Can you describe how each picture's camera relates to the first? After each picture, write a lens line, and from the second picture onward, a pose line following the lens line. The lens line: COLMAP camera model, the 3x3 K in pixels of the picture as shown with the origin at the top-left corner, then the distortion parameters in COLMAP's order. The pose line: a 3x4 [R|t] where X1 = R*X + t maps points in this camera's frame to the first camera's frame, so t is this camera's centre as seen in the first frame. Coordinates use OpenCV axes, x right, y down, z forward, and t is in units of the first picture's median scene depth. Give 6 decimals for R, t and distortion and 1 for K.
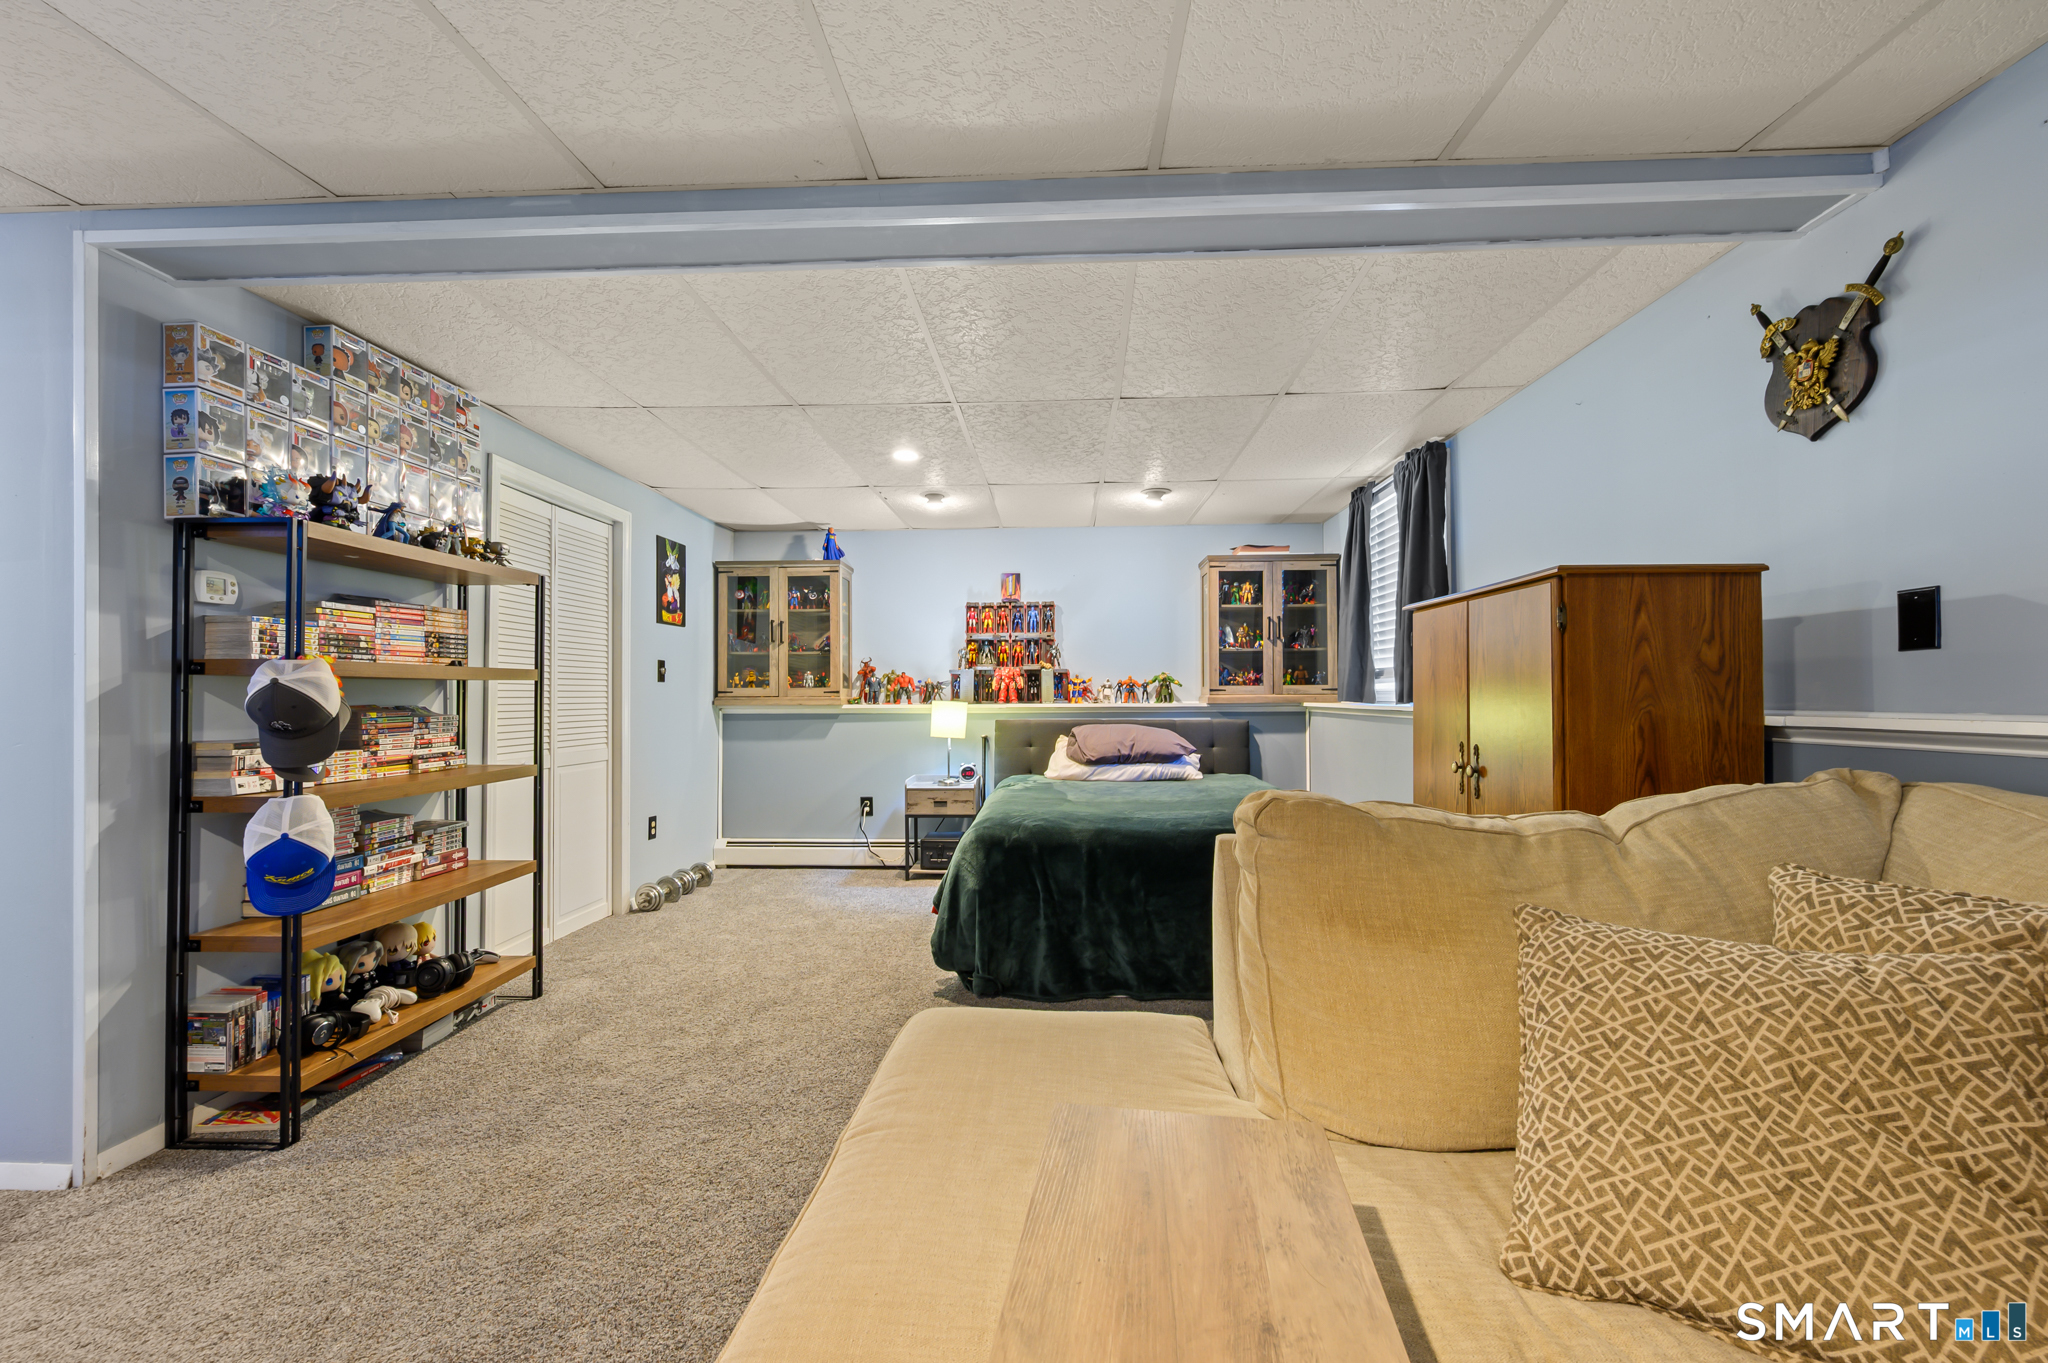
lens RADIAL K [[812.2, 0, 1025.6], [0, 812.2, 685.8], [0, 0, 1]] dist [-0.001295, -0.000542]
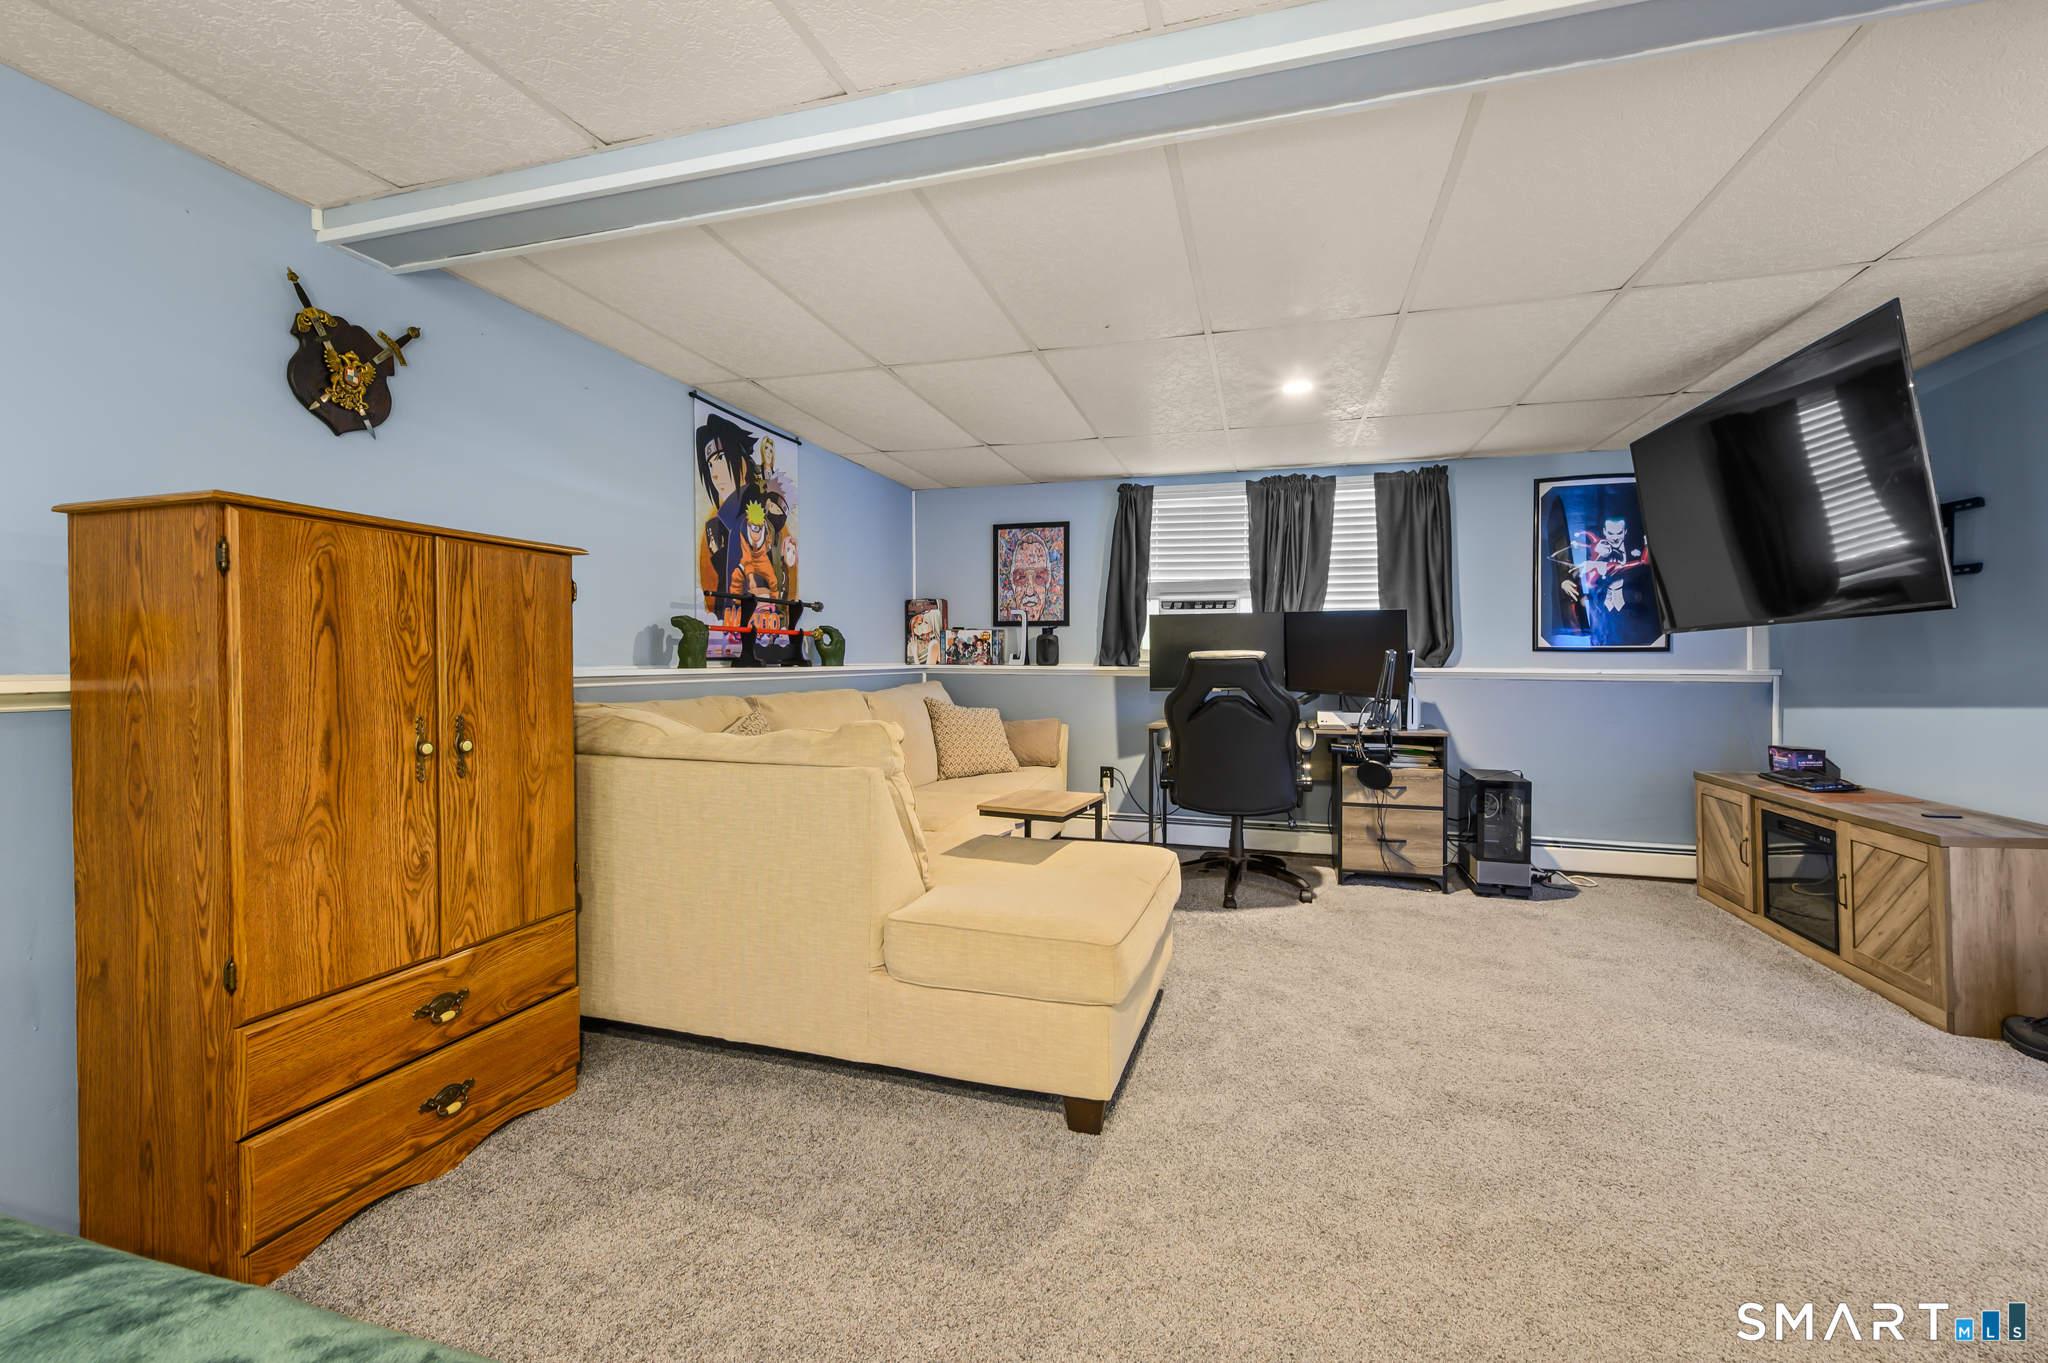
lens RADIAL K [[822.6, 0, 1024.0], [0, 822.6, 681.5], [0, 0, 1]] dist [-0.001107, -0.000003]
pose [[-0.969441, -0.008865, 0.245166, -0.103858], [-0.004957, 0.999851, 0.016554, 0.009334], [-0.245276, 0.014833, -0.969340, 0.751196]]
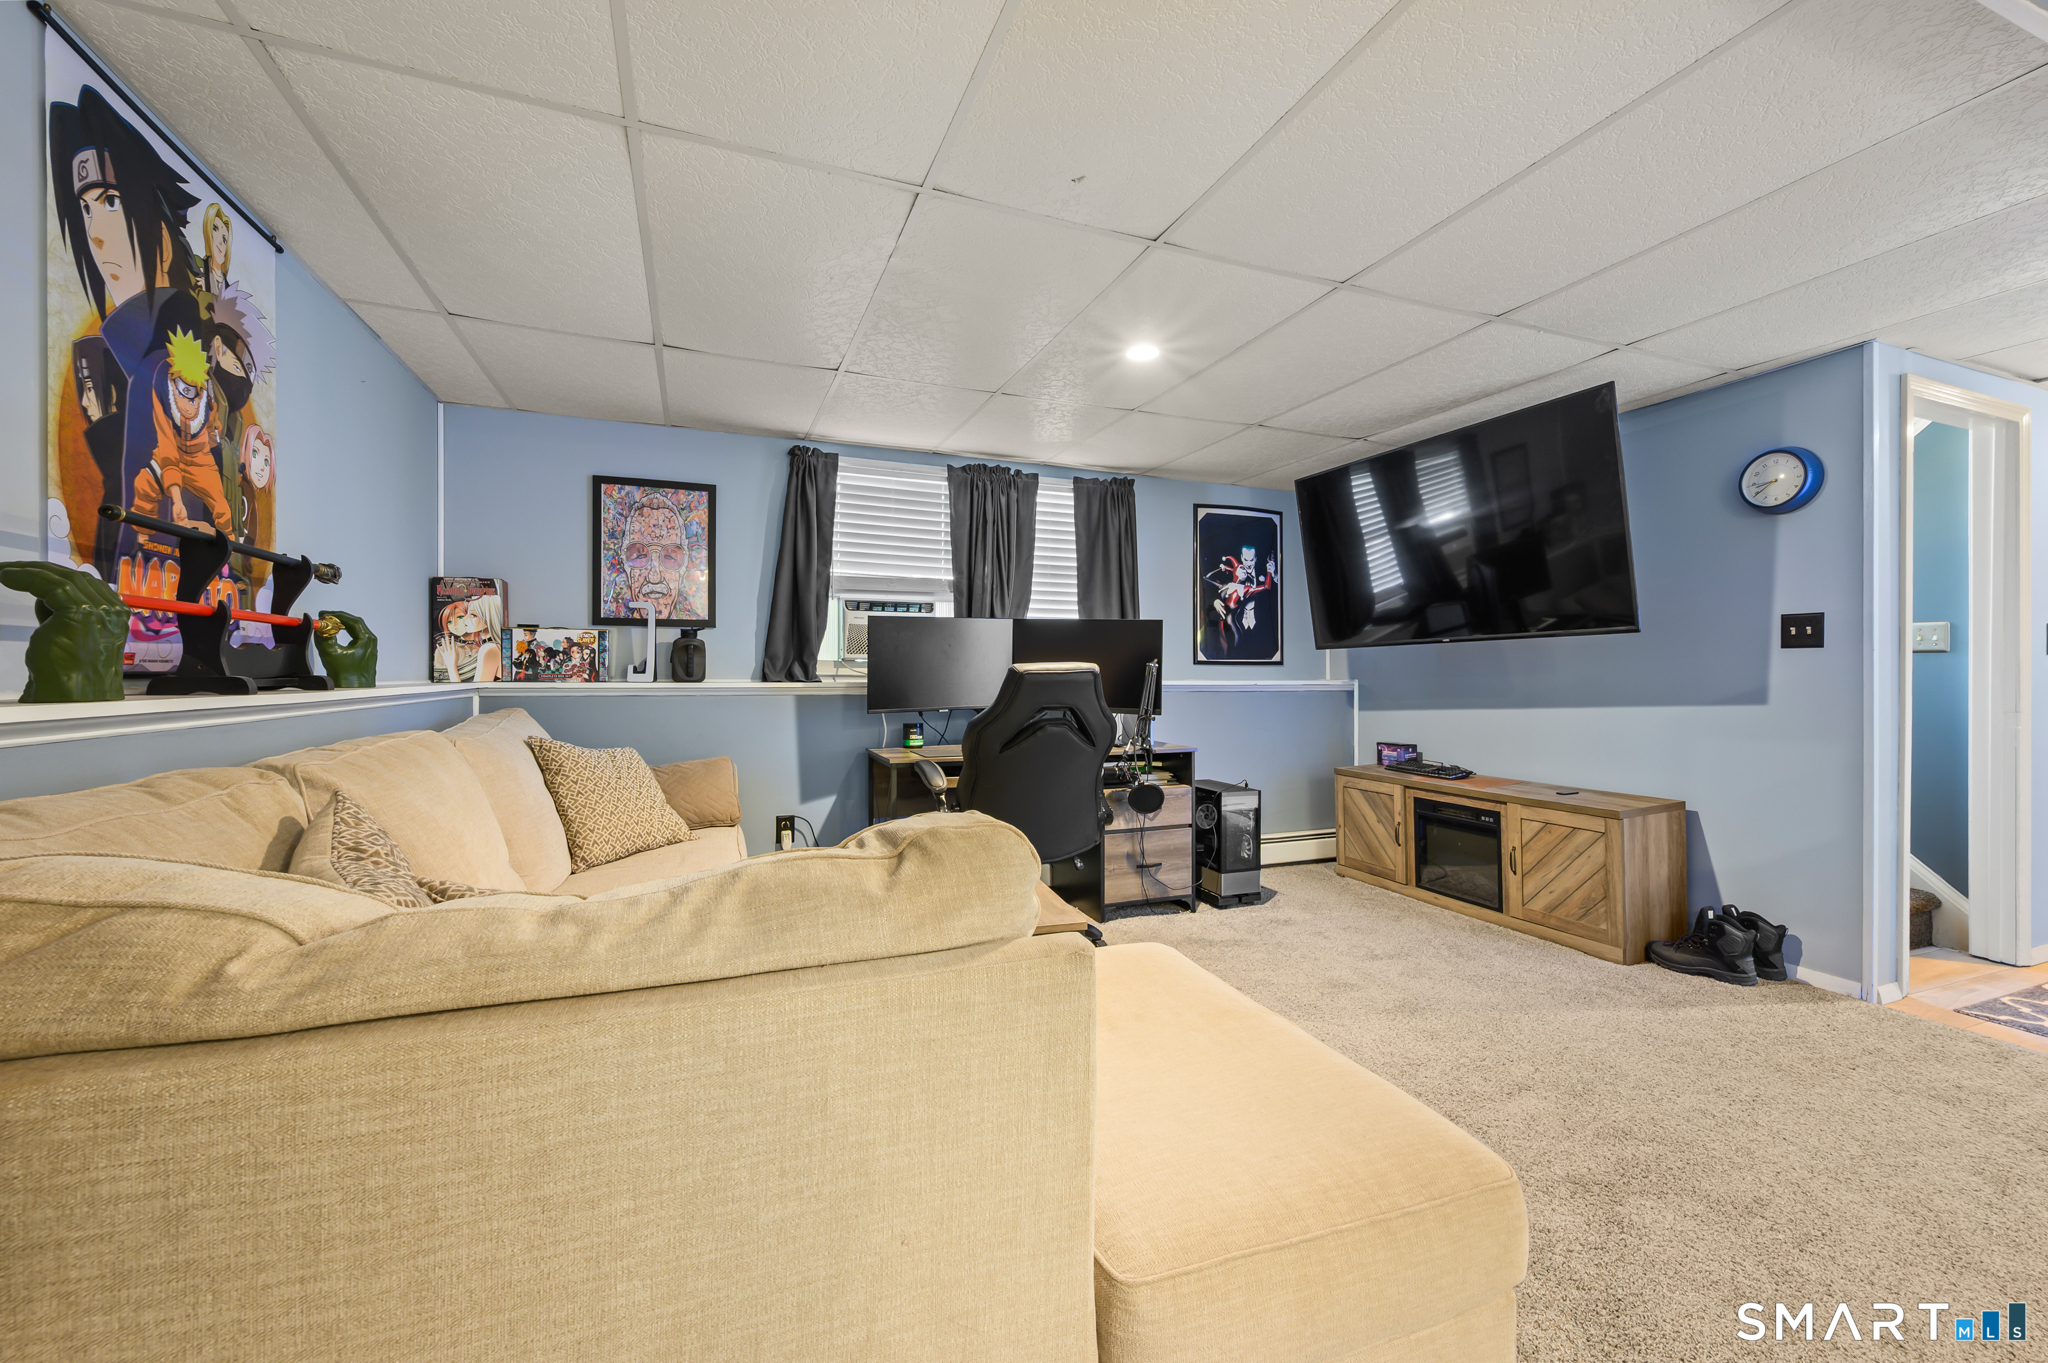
lens RADIAL K [[812.8, 0, 1021.2], [0, 812.8, 674.5], [0, 0, 1]] dist [0.001354, -0.000420]
pose [[-0.914242, 0.001125, -0.405167, 0.167529], [0.004542, 0.999962, -0.007471, 0.005994], [0.405143, -0.008670, -0.914212, 0.507668]]
